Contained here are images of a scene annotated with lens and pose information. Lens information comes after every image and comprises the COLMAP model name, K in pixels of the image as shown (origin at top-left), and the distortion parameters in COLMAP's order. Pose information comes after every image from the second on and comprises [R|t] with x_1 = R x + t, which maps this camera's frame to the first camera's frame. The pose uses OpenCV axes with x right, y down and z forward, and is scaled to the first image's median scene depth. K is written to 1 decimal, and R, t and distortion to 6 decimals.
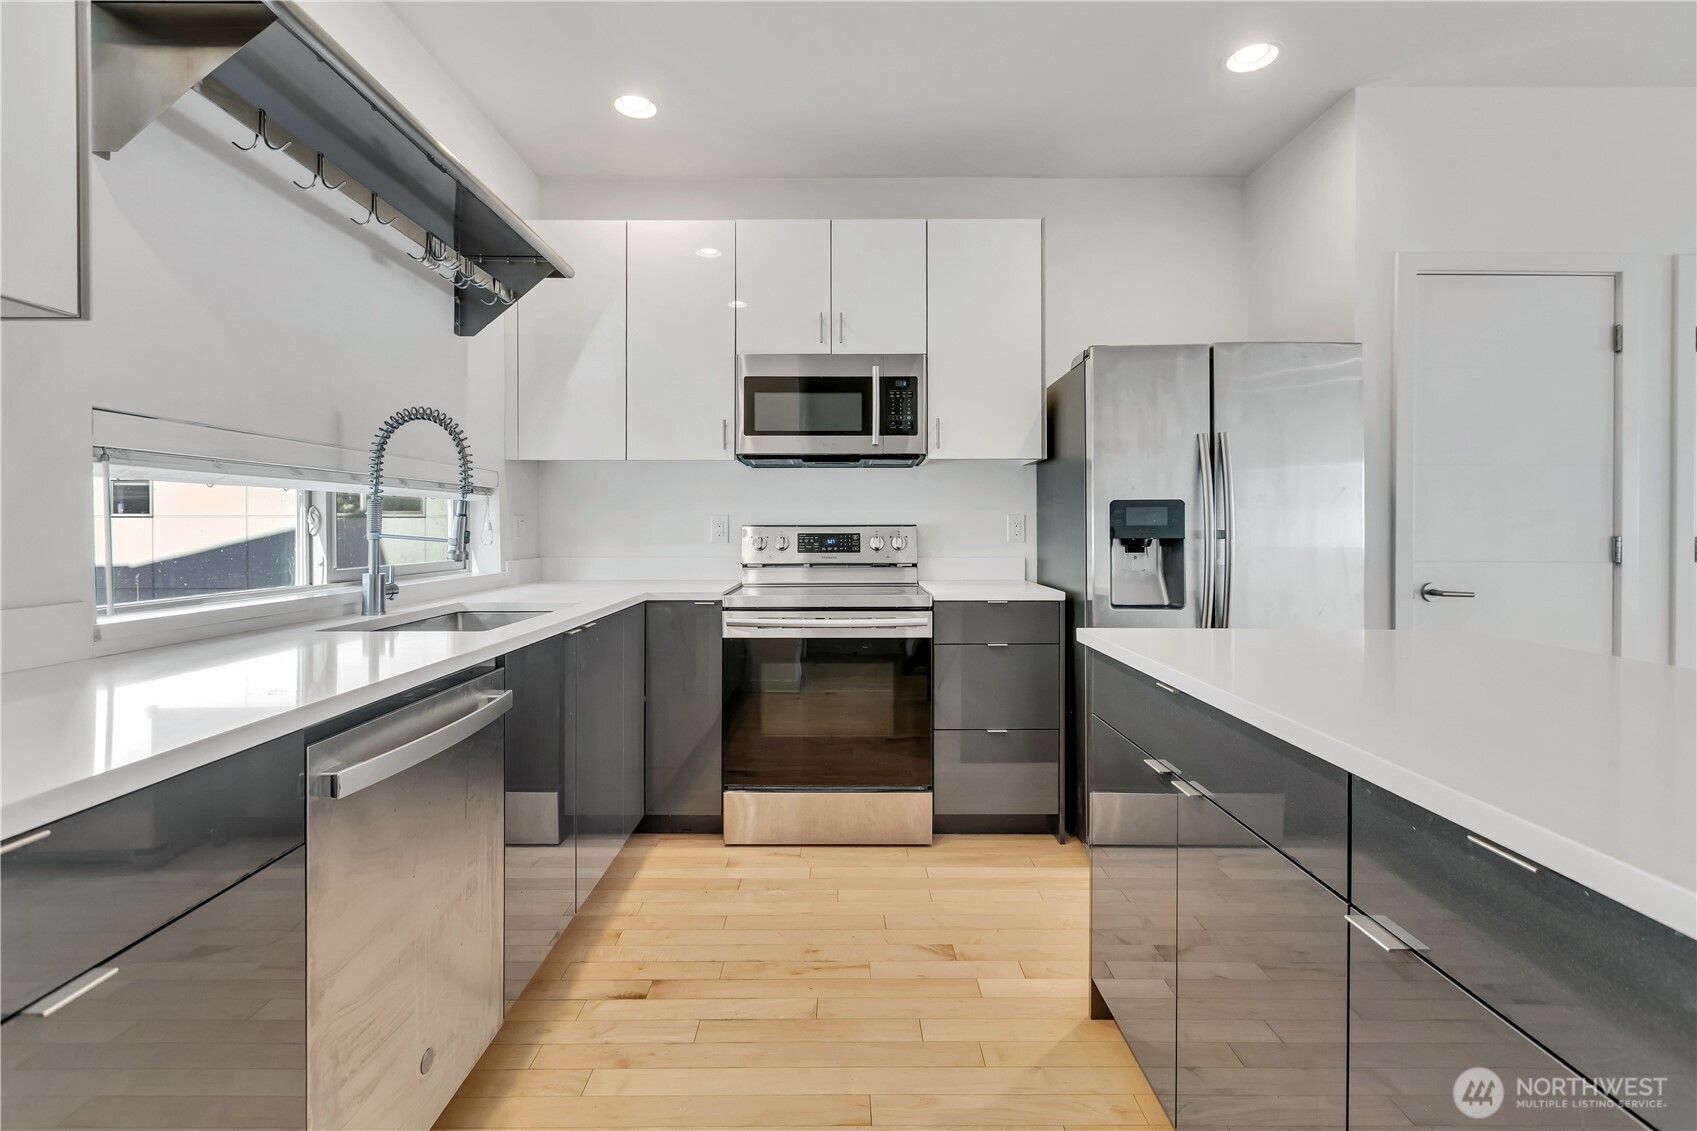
lens RADIAL K [[797.8, 0, 849.5], [0, 797.8, 534.7], [0, 0, 1]] dist [-0.001472, 0.000399]
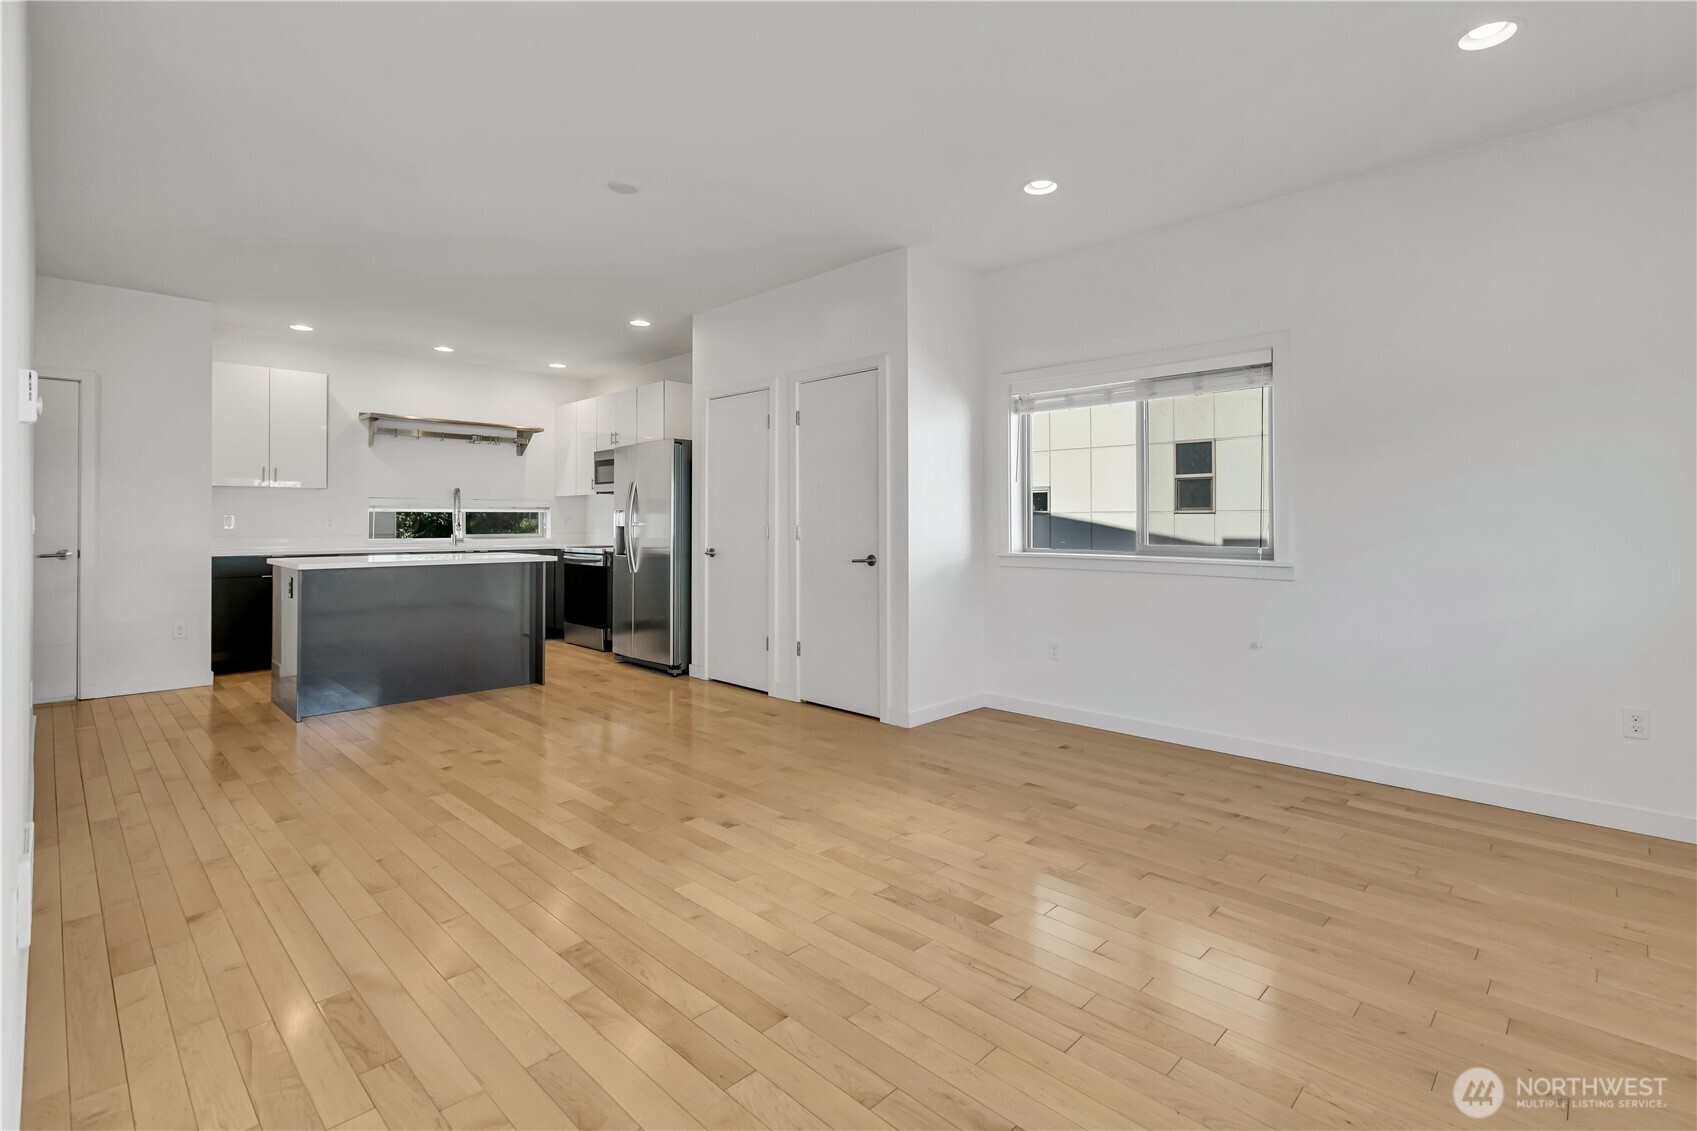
lens RADIAL K [[784.6, 0, 858.6], [0, 784.6, 528.3], [0, 0, 1]] dist [0.000003, 0.000171]
pose [[0.718586, 0.004786, -0.695421, 2.402358], [-0.006110, 0.999981, 0.000568, 0.005337], [0.695411, 0.003841, 0.718602, -0.195771]]
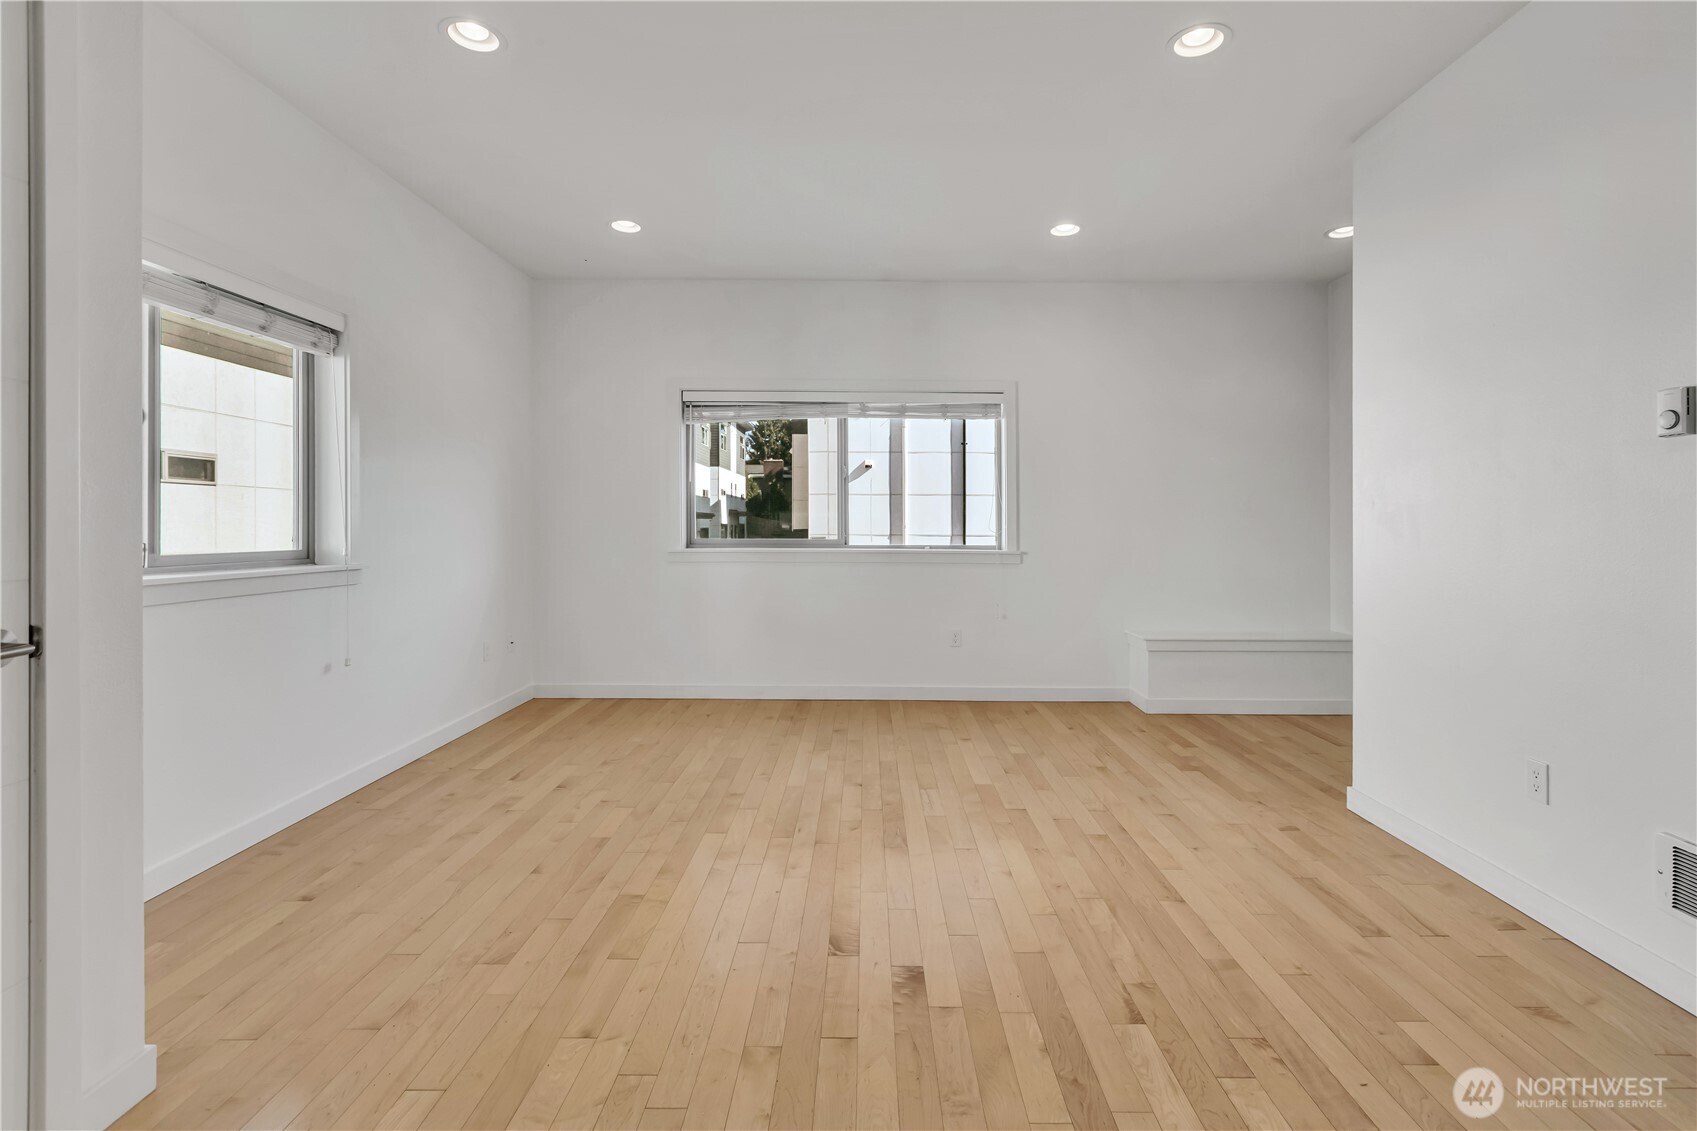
lens RADIAL K [[792.8, 0, 866.5], [0, 792.8, 523.2], [0, 0, 1]] dist [0.001076, 0.000375]
pose [[0.003235, 0.000616, 0.999995, 0.826844], [0.004058, 0.999992, -0.000629, 0.002569], [-0.999987, 0.004060, 0.003232, 0.484988]]
